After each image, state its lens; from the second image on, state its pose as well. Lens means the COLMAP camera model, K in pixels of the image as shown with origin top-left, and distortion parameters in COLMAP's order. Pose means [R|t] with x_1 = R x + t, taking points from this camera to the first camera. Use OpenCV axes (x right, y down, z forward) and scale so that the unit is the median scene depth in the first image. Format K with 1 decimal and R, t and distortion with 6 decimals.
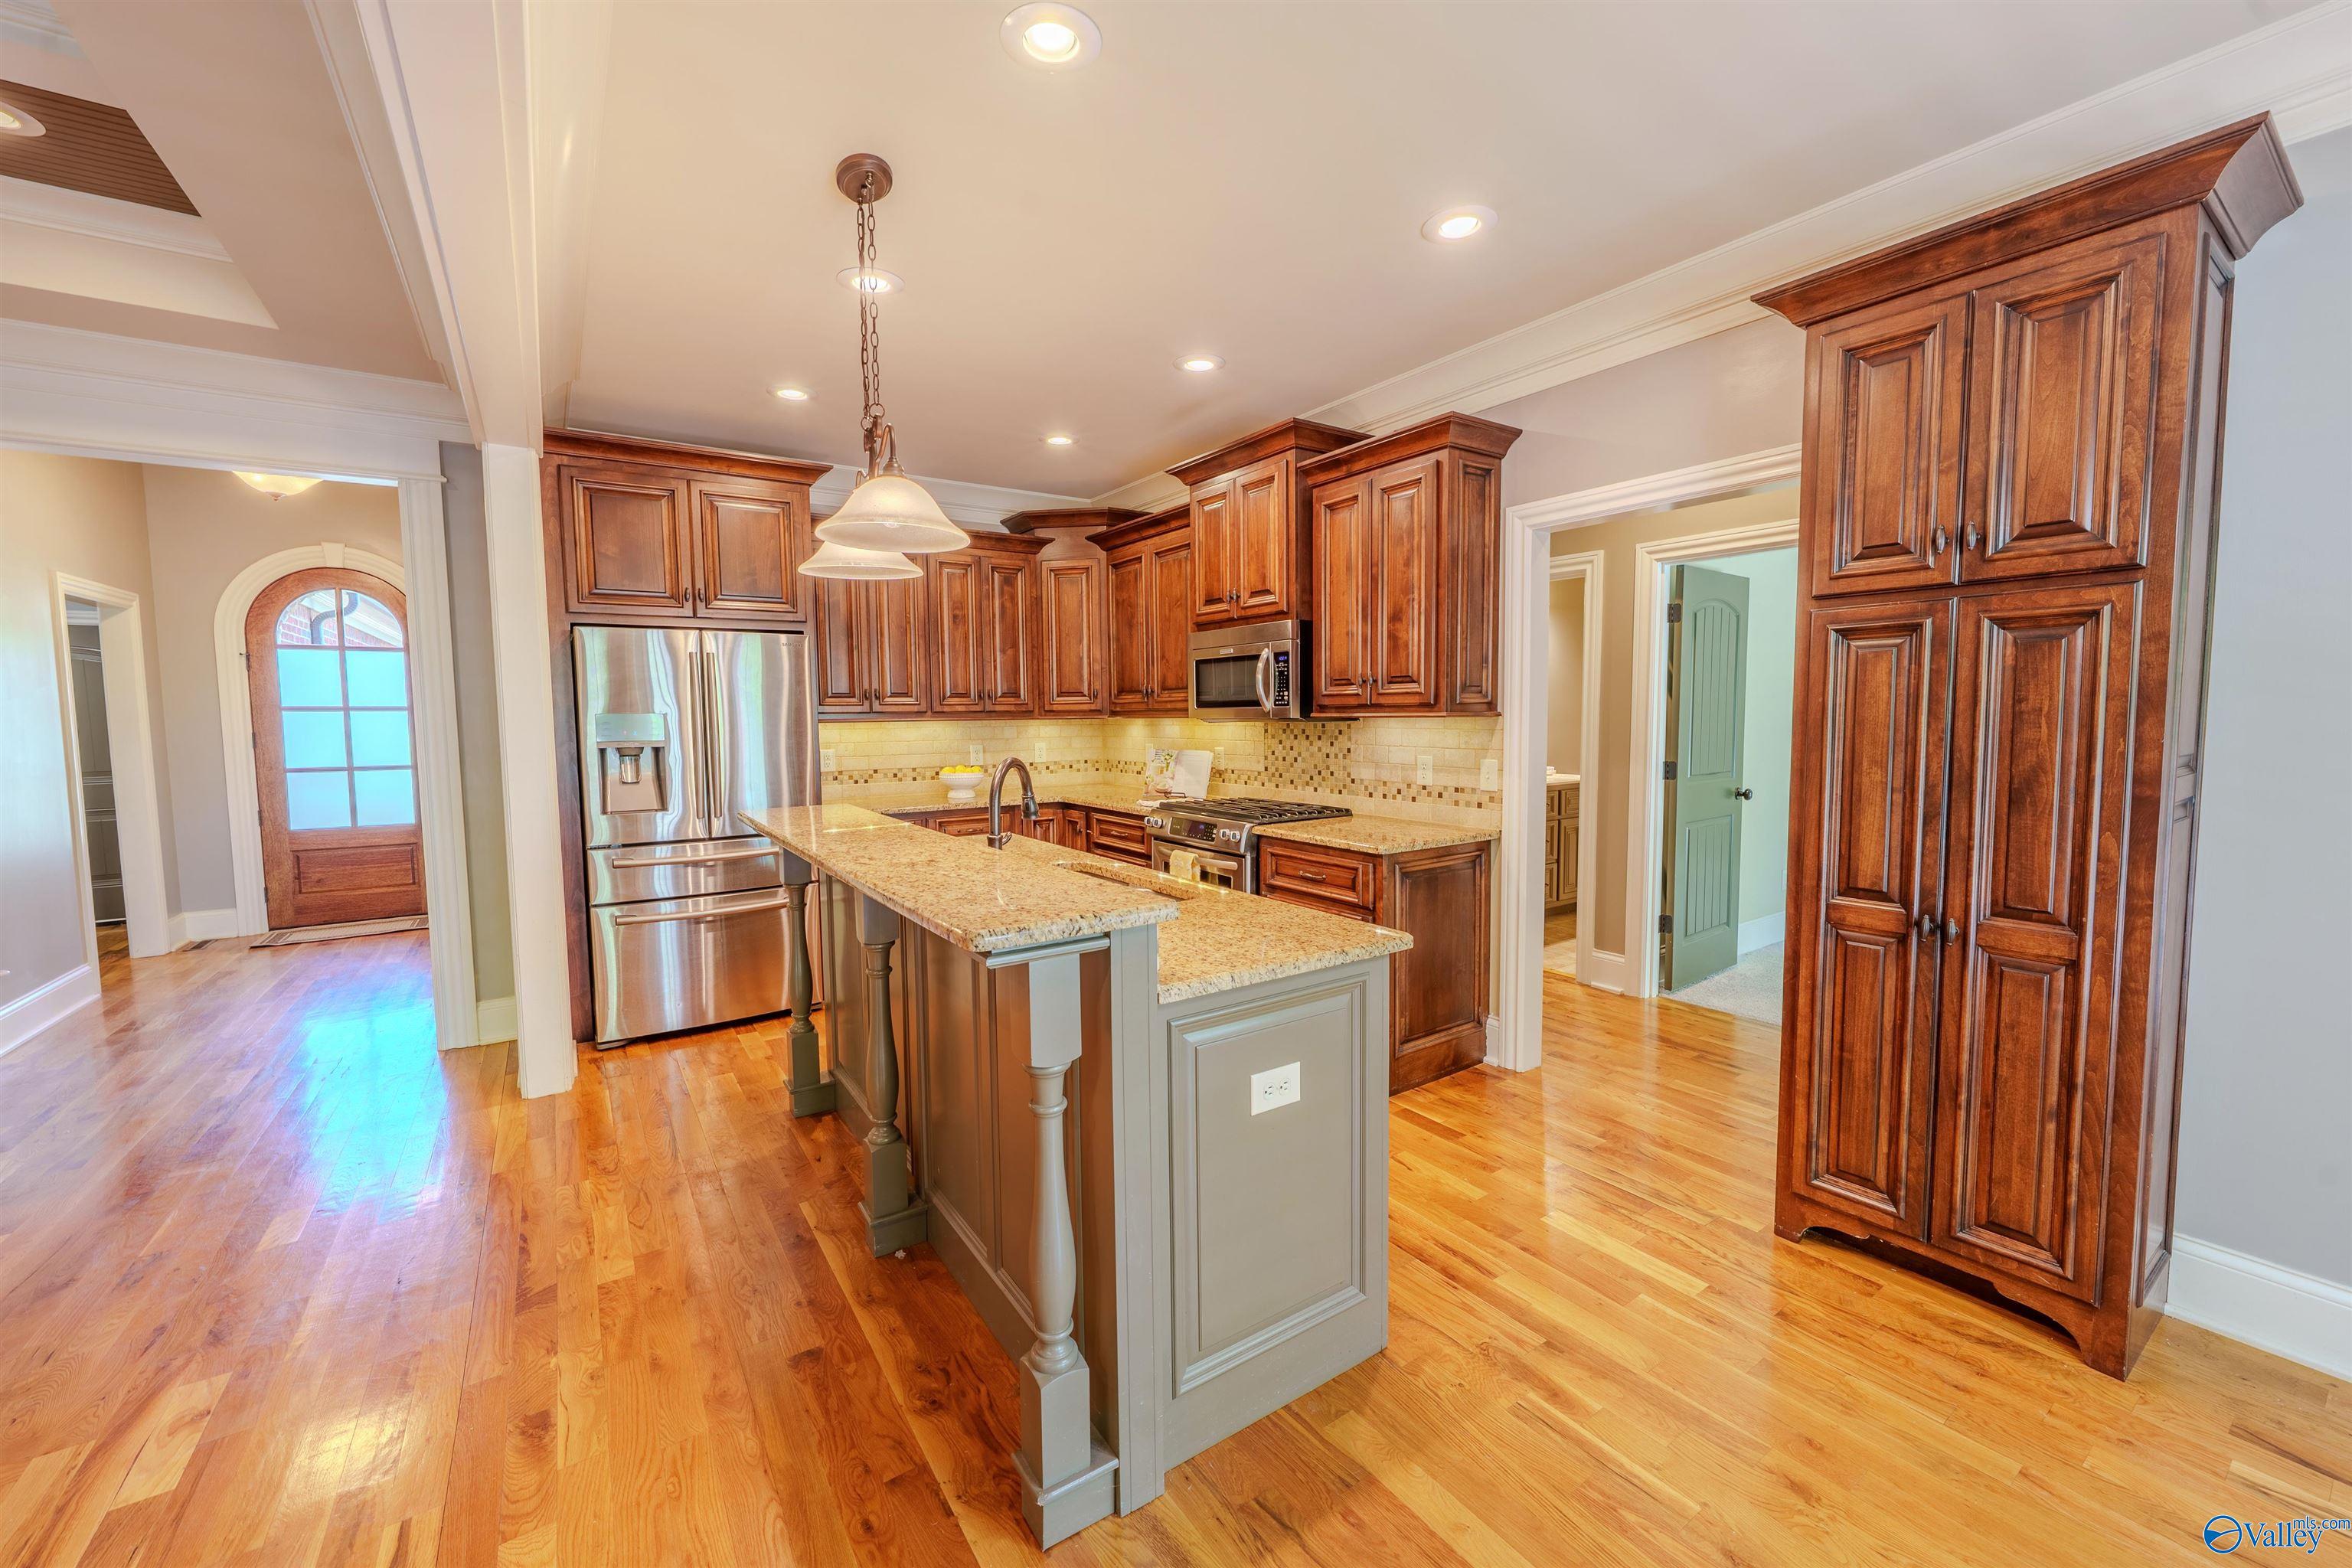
lens RADIAL K [[907.9, 0, 1188.4], [0, 907.9, 768.7], [0, 0, 1]] dist [-0.009952, -0.000601]
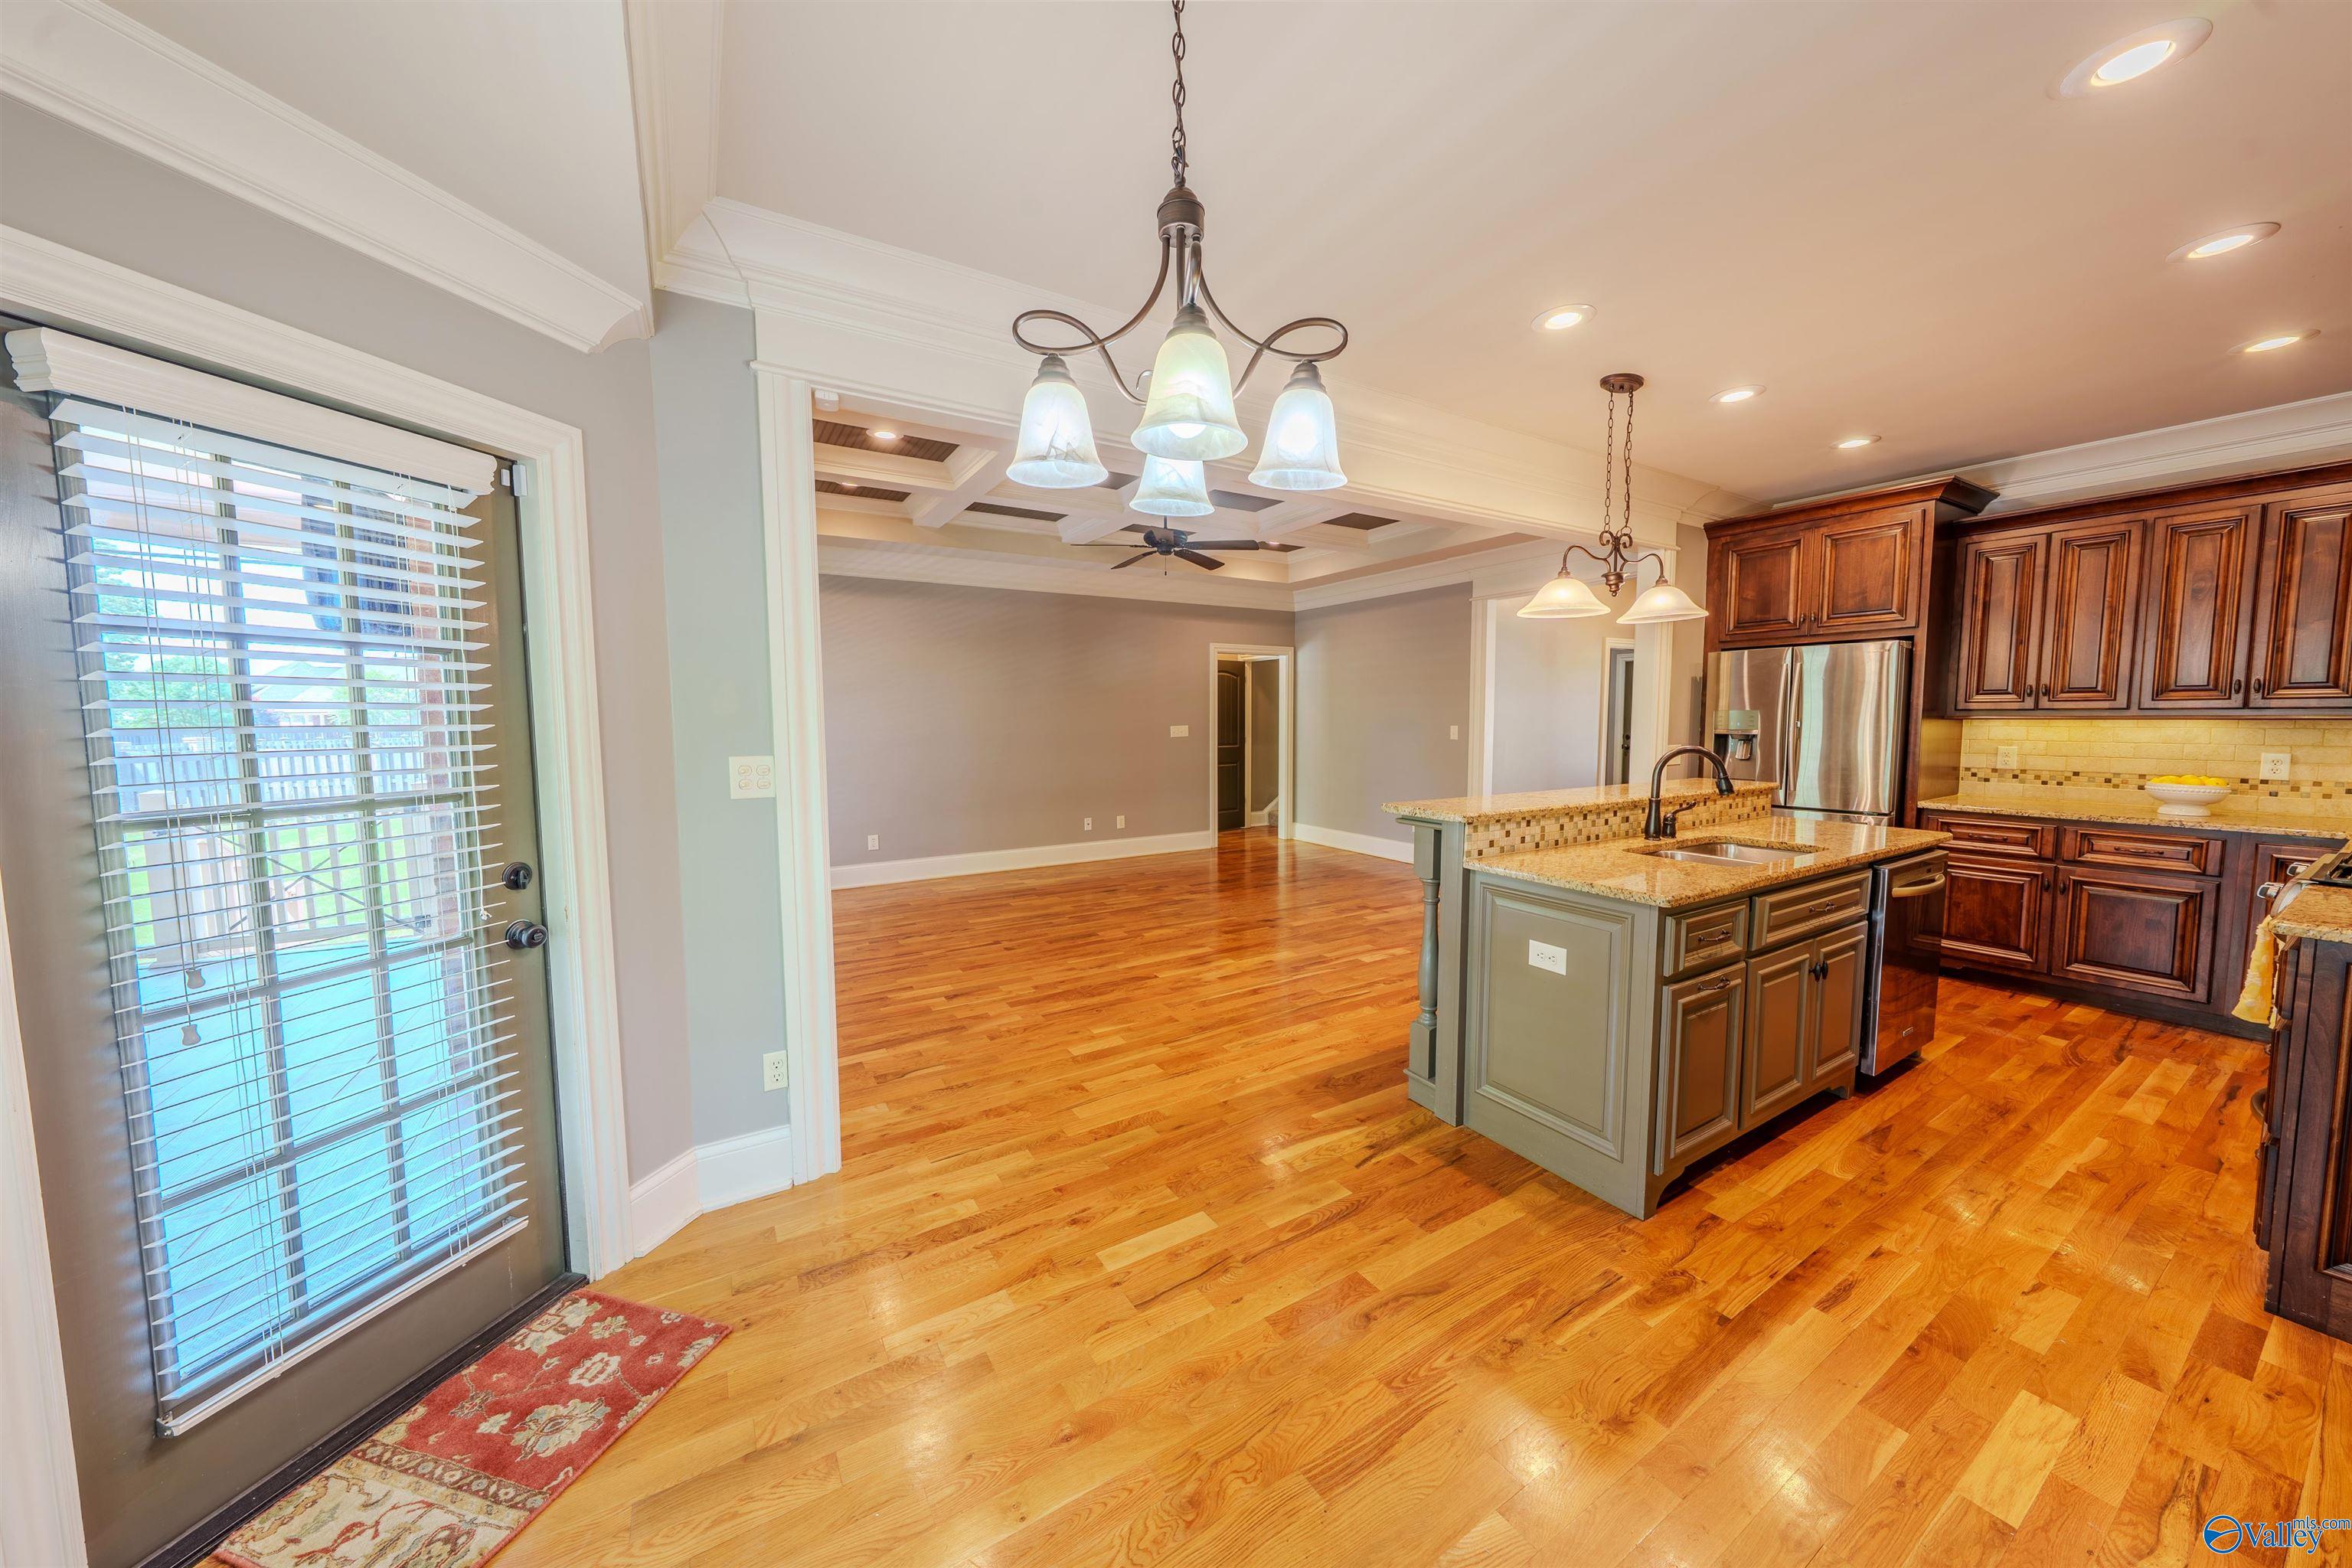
lens RADIAL K [[798.4, 0, 1183.7], [0, 798.4, 780.2], [0, 0, 1]] dist [-0.005745, 0.000609]
pose [[-0.057024, 0.090319, -0.994279, 0.635812], [-0.057752, 0.993933, 0.093600, -0.017542], [0.996701, 0.062759, -0.051462, 0.185529]]
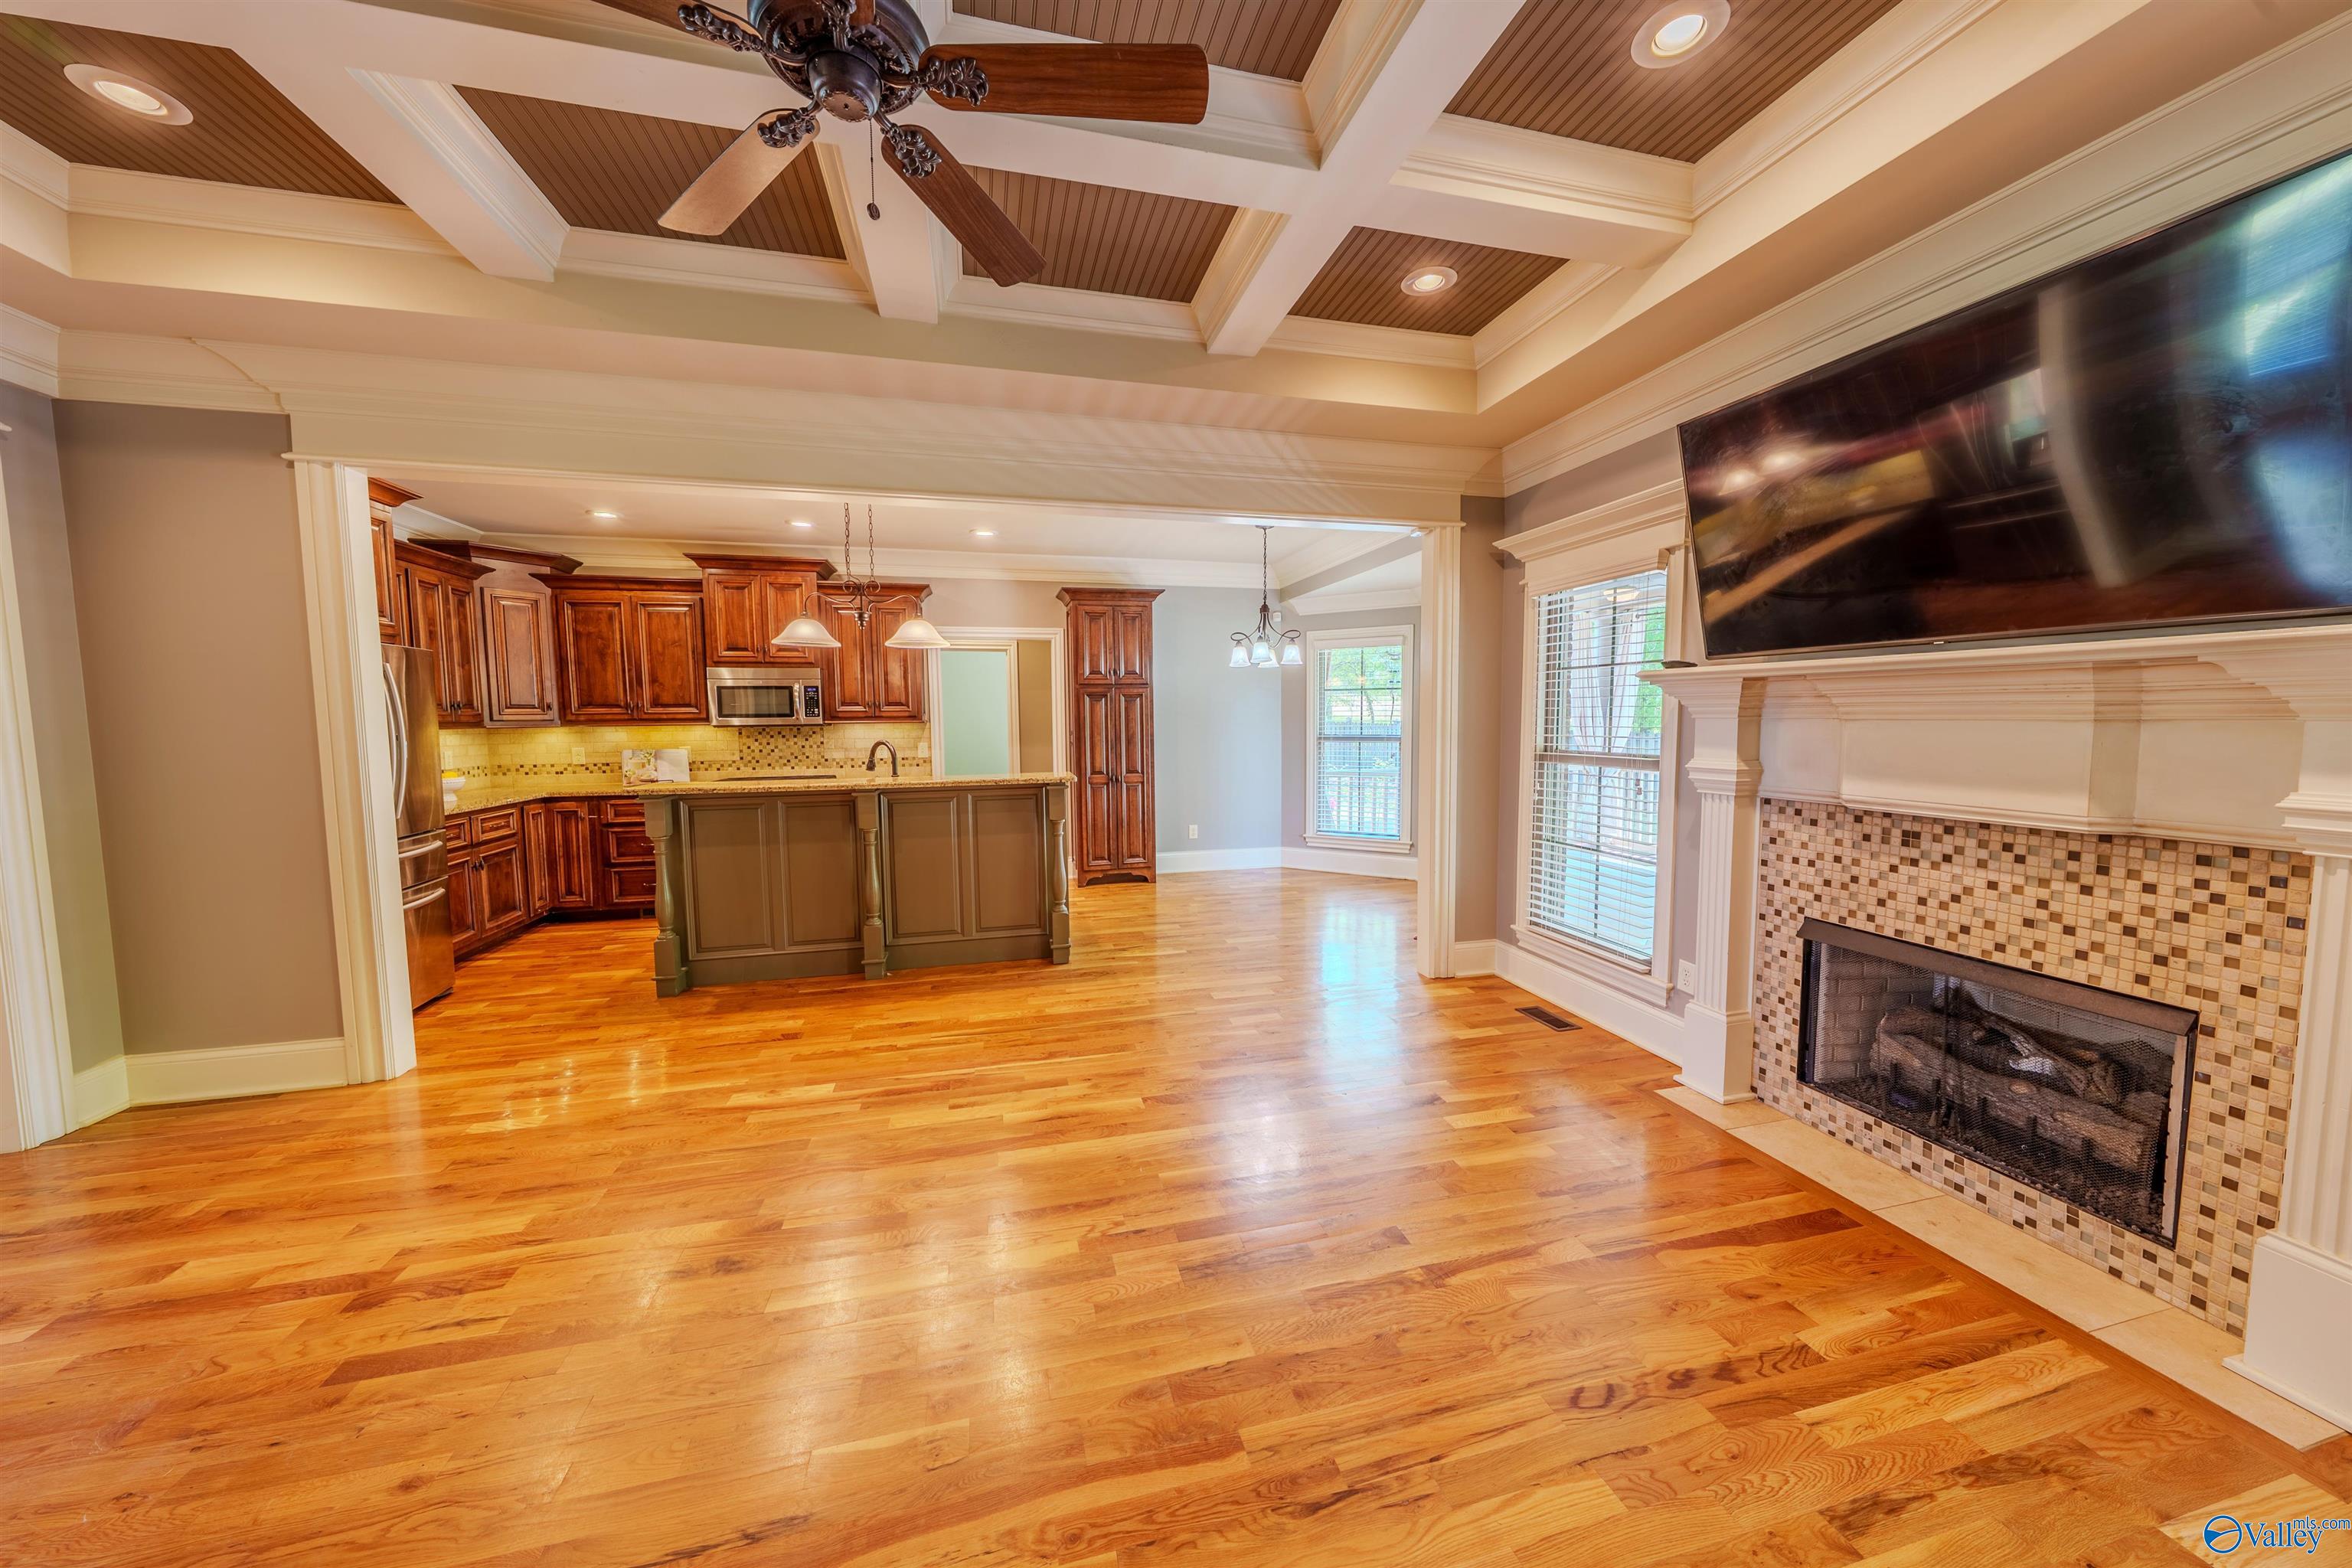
lens RADIAL K [[798.4, 0, 1180.5], [0, 798.4, 775.6], [0, 0, 1]] dist [-0.005745, 0.000609]
pose [[0.354938, -0.062092, 0.932826, -1.032223], [0.063324, 0.997097, 0.042276, 0.021620], [-0.932743, 0.044065, 0.357839, -0.188566]]
